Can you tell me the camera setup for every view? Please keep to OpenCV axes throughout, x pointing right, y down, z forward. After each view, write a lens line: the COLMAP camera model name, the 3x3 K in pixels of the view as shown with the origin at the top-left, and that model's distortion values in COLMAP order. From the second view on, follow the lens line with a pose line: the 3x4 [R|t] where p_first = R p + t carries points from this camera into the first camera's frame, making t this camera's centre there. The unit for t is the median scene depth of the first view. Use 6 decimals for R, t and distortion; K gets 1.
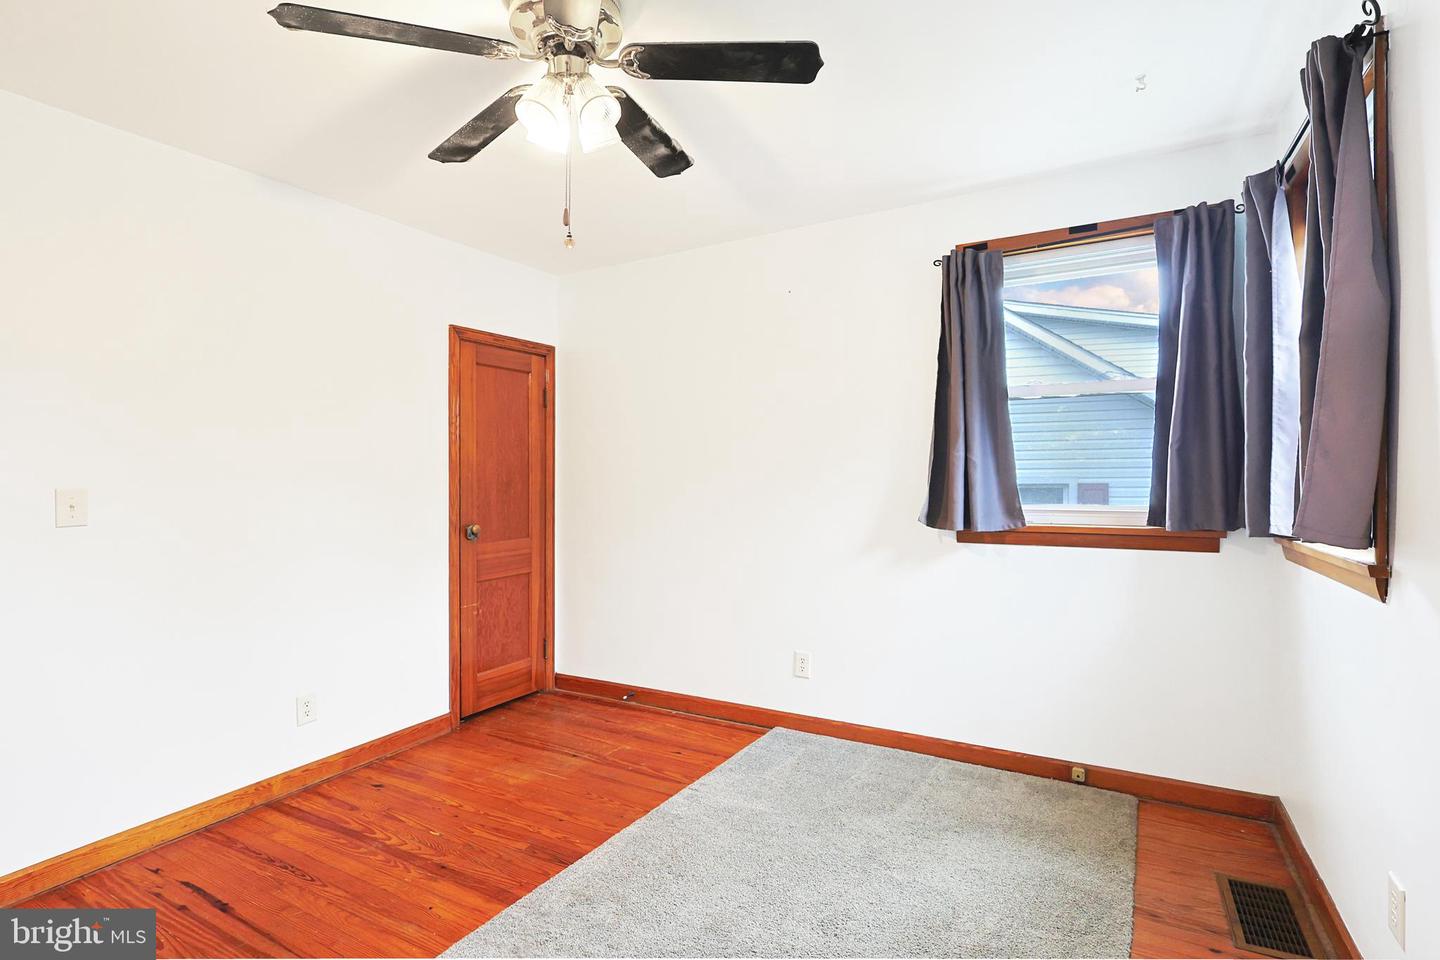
lens RADIAL K [[702.3, 0, 720.0], [0, 702.3, 480.0], [0, 0, 1]] dist [0.000214, 0.001444]
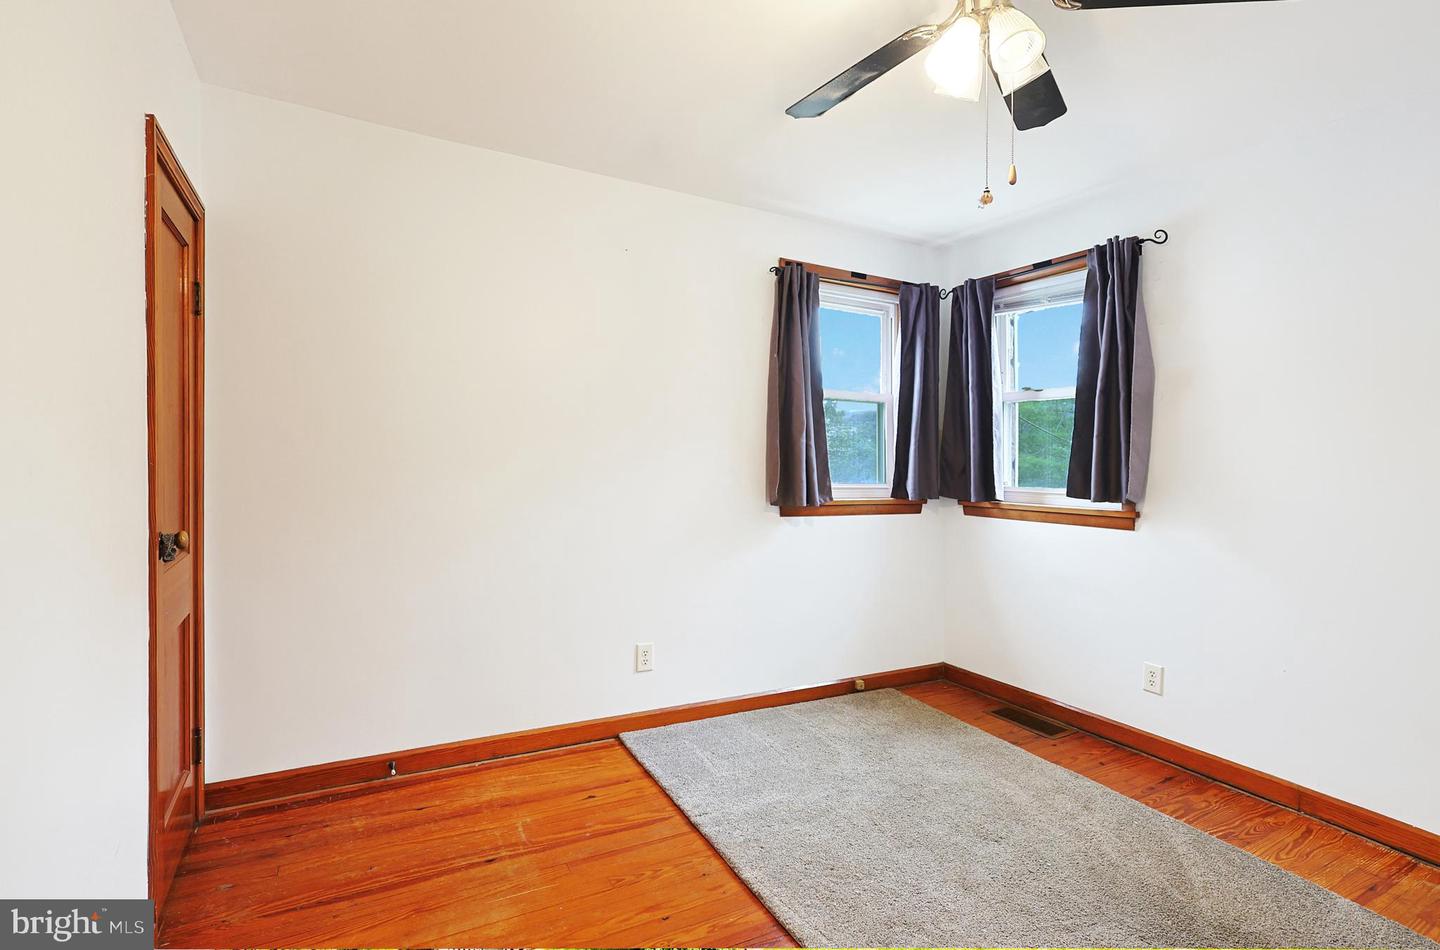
lens RADIAL K [[690.0, 0, 720.0], [0, 690.0, 475.0], [0, 0, 1]] dist [0.000327, 0.000276]
pose [[0.527245, 0.006991, 0.849684, -0.586815], [-0.021495, 0.999756, 0.005112, 0.015043], [-0.849441, -0.020959, 0.527267, 0.426398]]
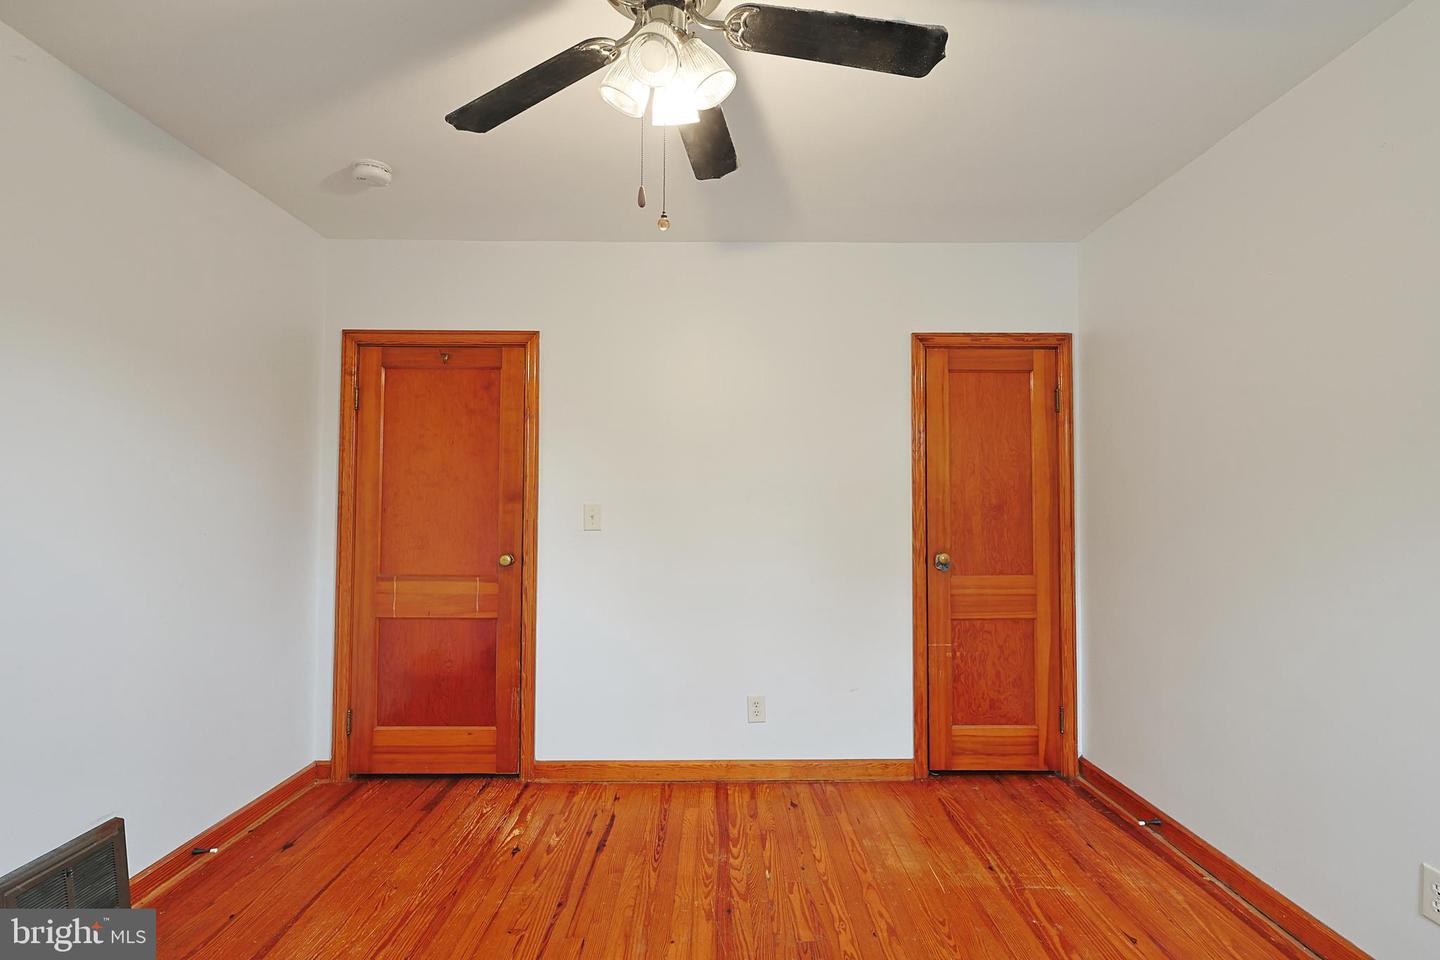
lens RADIAL K [[689.9, 0, 720.0], [0, 689.9, 480.0], [0, 0, 1]] dist [-0.008015, -0.000048]
pose [[0.503430, -0.019293, -0.863821, 0.263814], [-0.011083, 0.999524, -0.028783, -0.000428], [0.863965, 0.024064, 0.502977, 0.329358]]
